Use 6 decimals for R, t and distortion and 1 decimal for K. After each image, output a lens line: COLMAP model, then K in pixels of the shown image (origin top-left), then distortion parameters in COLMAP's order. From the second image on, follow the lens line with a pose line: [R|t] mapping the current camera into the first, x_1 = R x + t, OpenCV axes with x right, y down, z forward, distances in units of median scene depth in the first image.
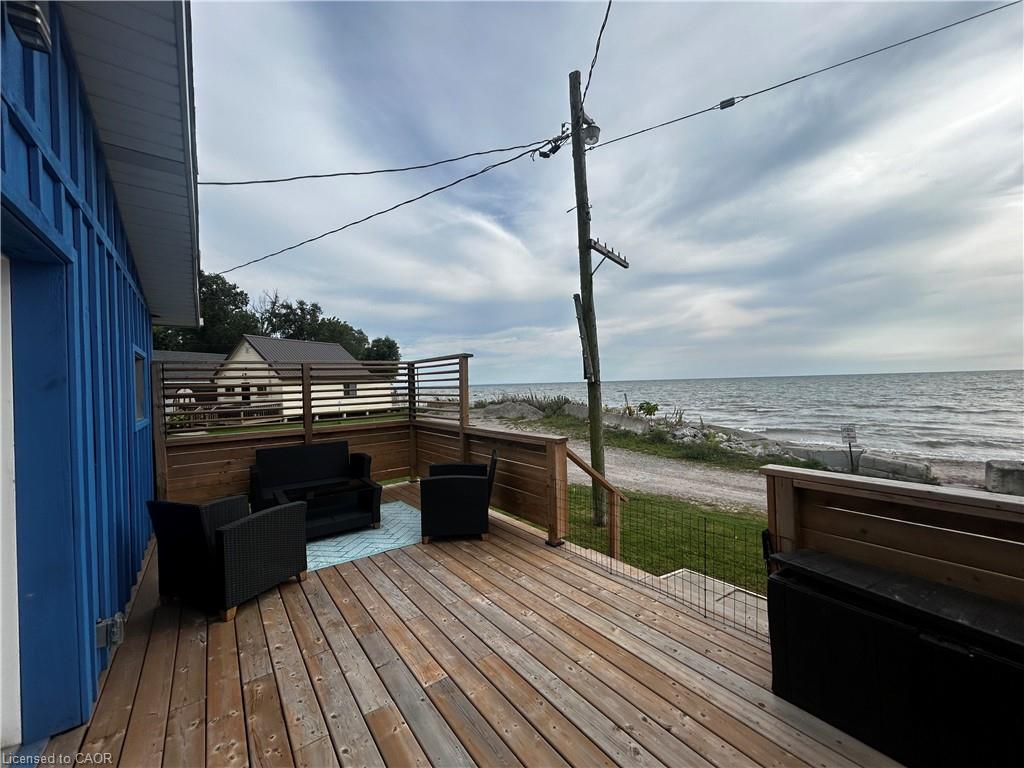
lens RADIAL K [[411.7, 0, 512.0], [0, 411.7, 384.0], [0, 0, 1]] dist [0.000485, 0.000043]
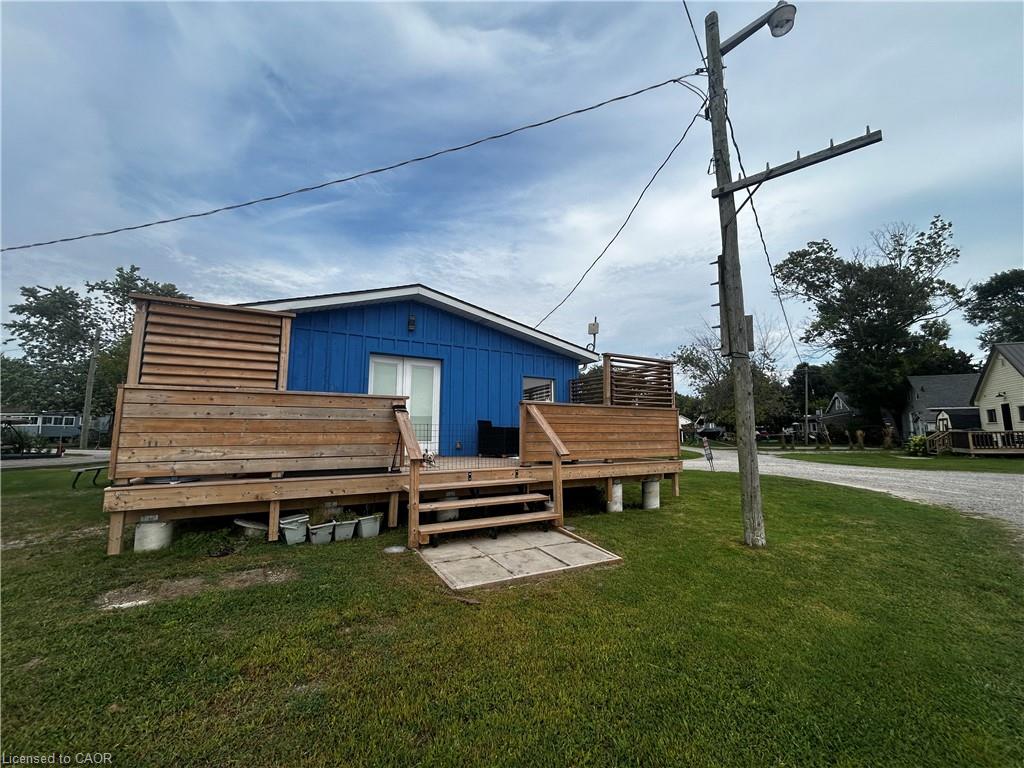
lens RADIAL K [[411.7, 0, 512.0], [0, 411.7, 384.0], [0, 0, 1]] dist [0.000485, 0.000043]
pose [[-0.123289, -0.084614, -0.988757, 1.018519], [-0.006763, 0.996407, -0.084425, 0.120974], [0.992348, -0.003722, -0.123418, 0.663246]]
